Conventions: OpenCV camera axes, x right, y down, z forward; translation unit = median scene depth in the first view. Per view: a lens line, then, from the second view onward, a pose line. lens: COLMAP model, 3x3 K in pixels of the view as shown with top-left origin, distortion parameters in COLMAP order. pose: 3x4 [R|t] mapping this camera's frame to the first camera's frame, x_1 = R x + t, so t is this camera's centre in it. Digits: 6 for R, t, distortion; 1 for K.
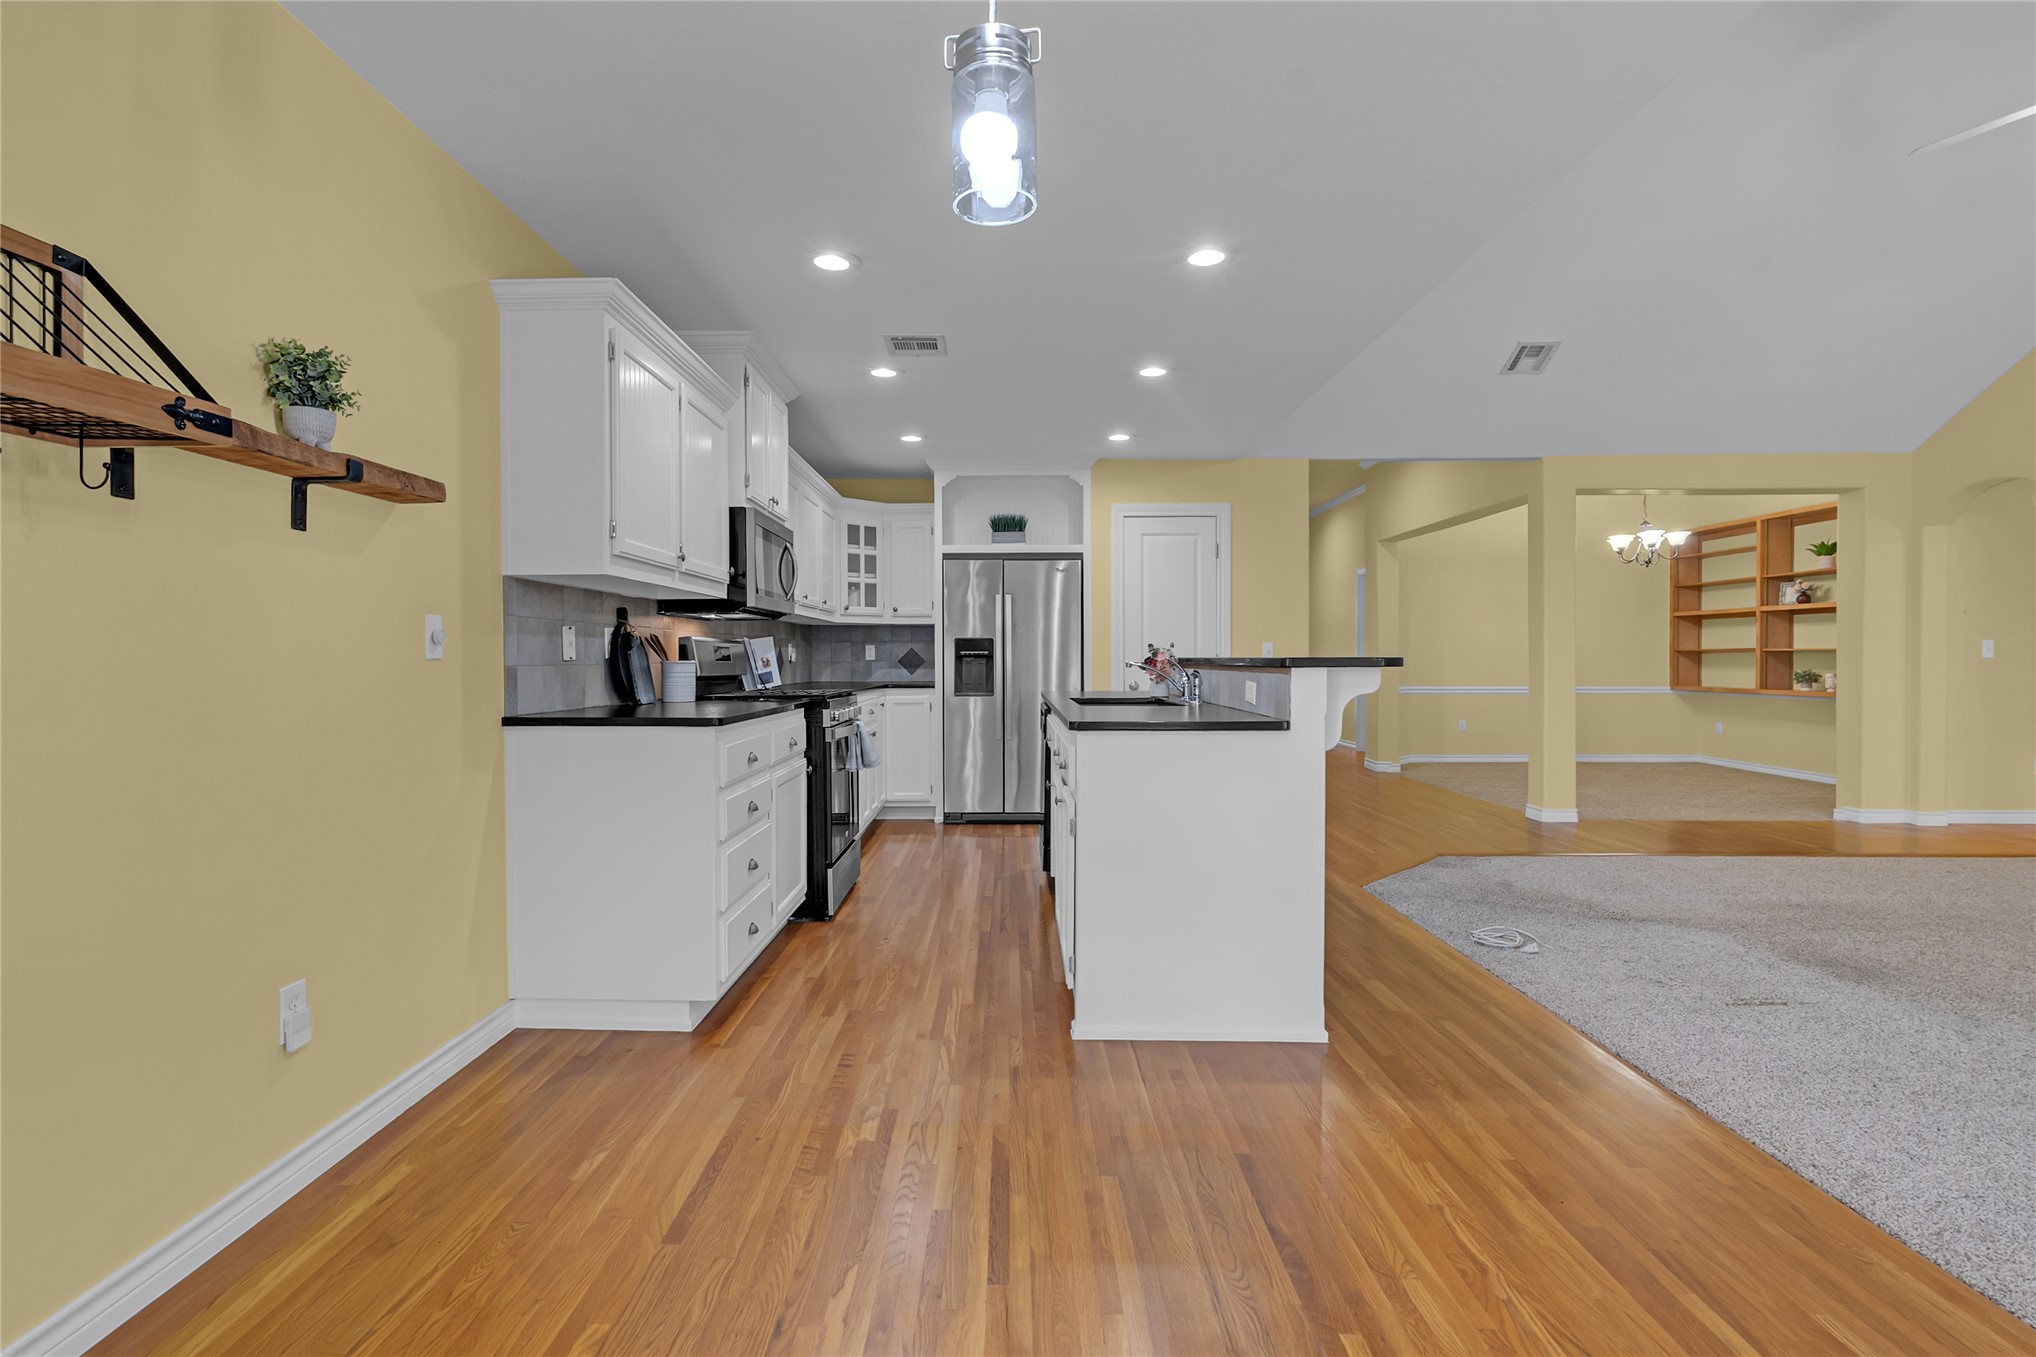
lens RADIAL K [[957.3, 0, 1004.5], [0, 957.3, 658.9], [0, 0, 1]] dist [-0.012404, 0.002859]
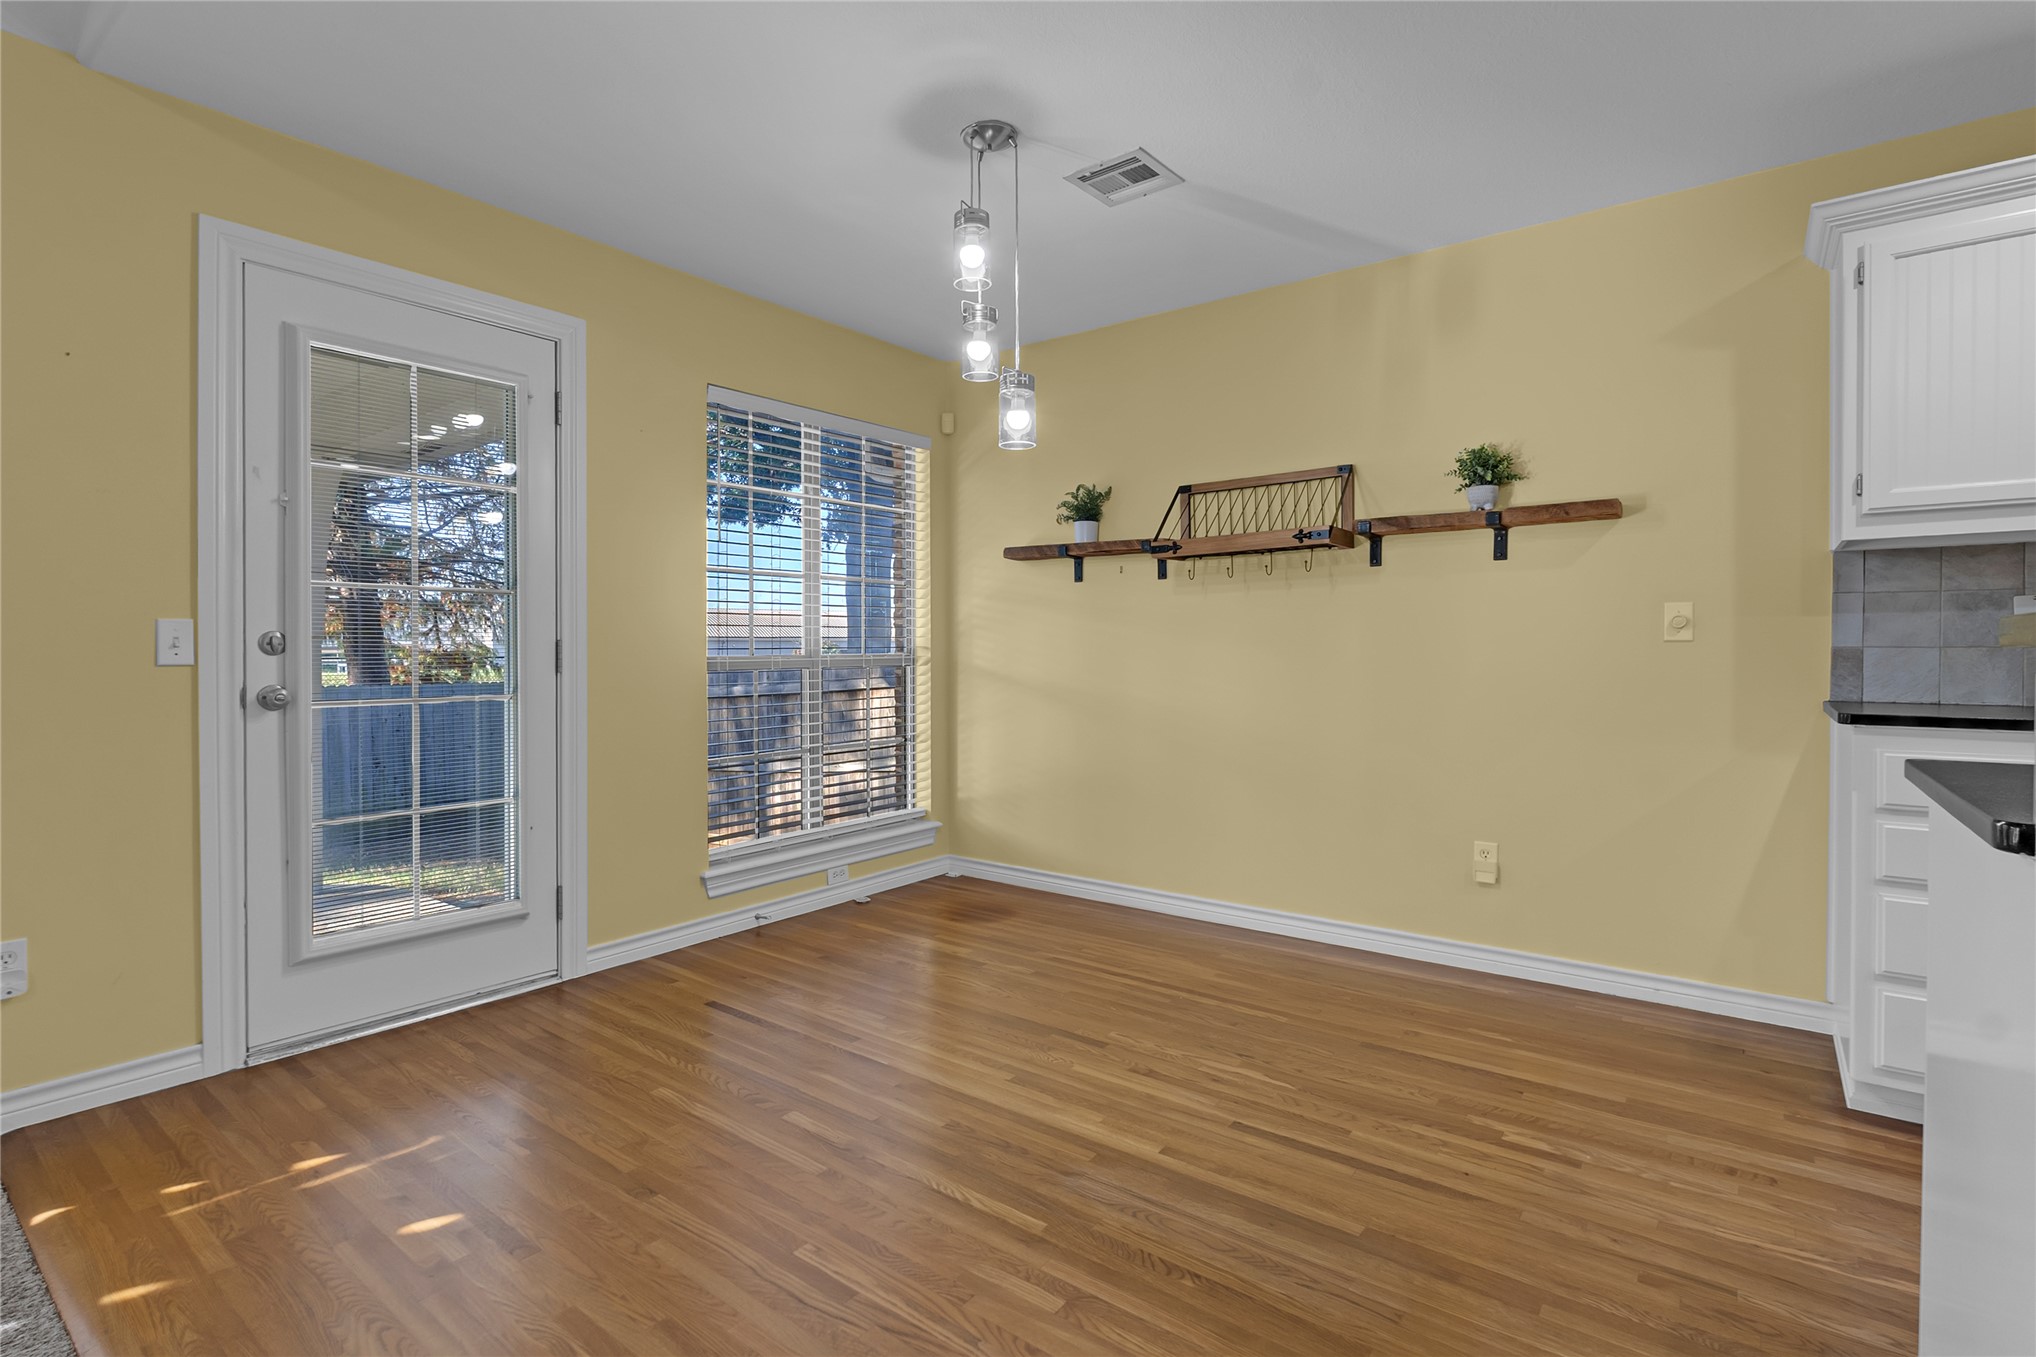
lens RADIAL K [[957.3, 0, 994.3], [0, 957.3, 666.0], [0, 0, 1]] dist [-0.012404, 0.002859]
pose [[-0.601533, 0.012931, -0.798744, 0.378053], [0.000408, 0.999874, 0.015880, 0.005448], [0.798848, 0.009227, -0.601462, 0.474145]]
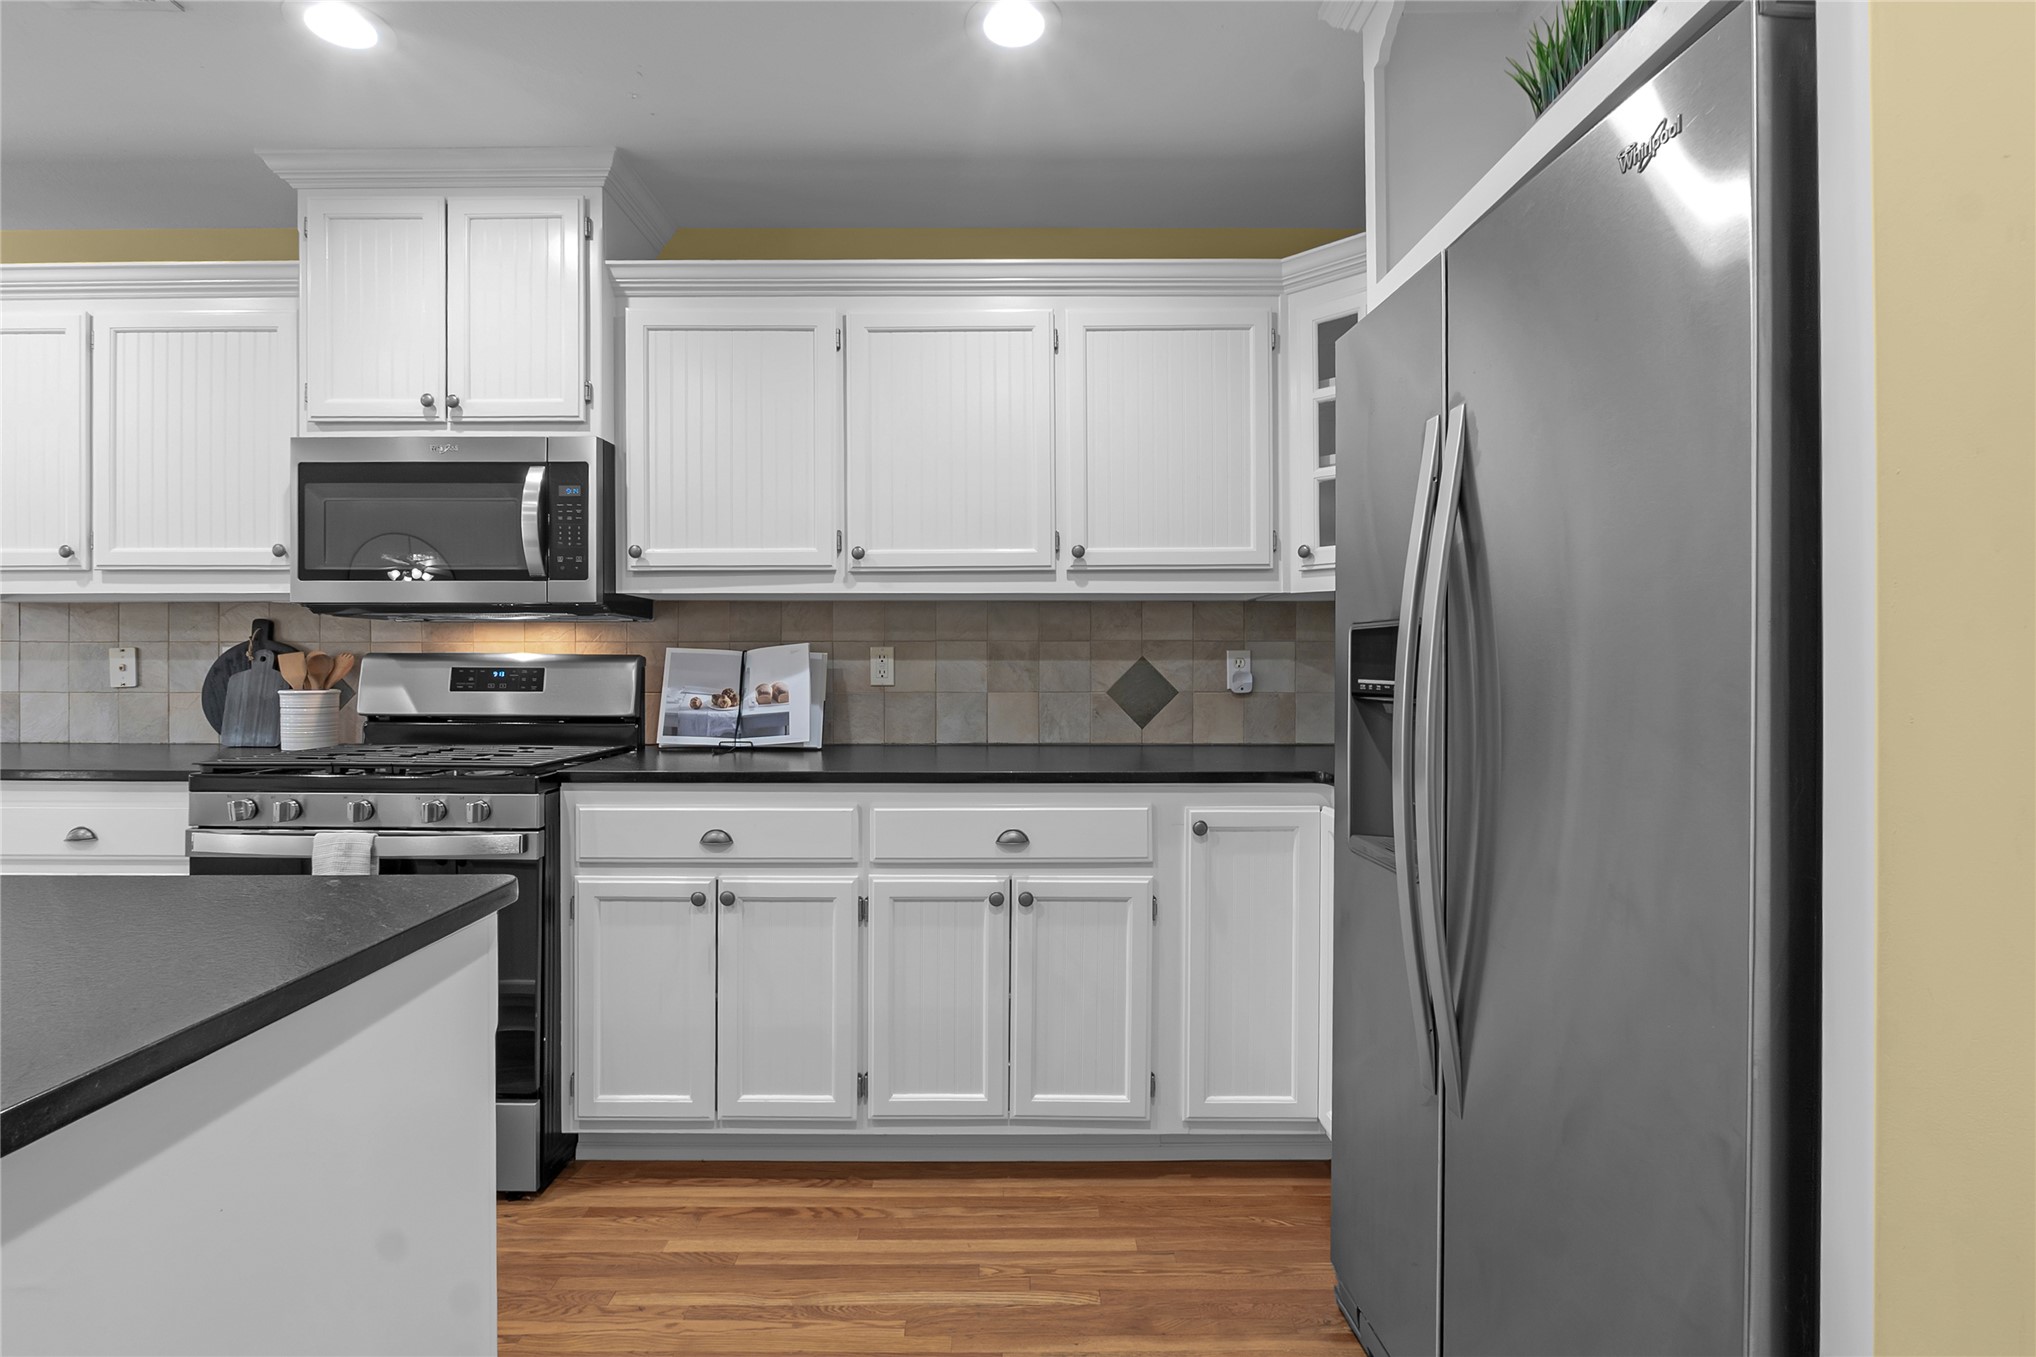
lens RADIAL K [[945.3, 0, 997.3], [0, 945.3, 667.2], [0, 0, 1]] dist [-0.016416, 0.001688]
pose [[0.012644, 0.008425, -0.999885, 0.243173], [0.000038, 0.999965, 0.008426, -0.014325], [0.999920, -0.000145, 0.012644, 1.063235]]
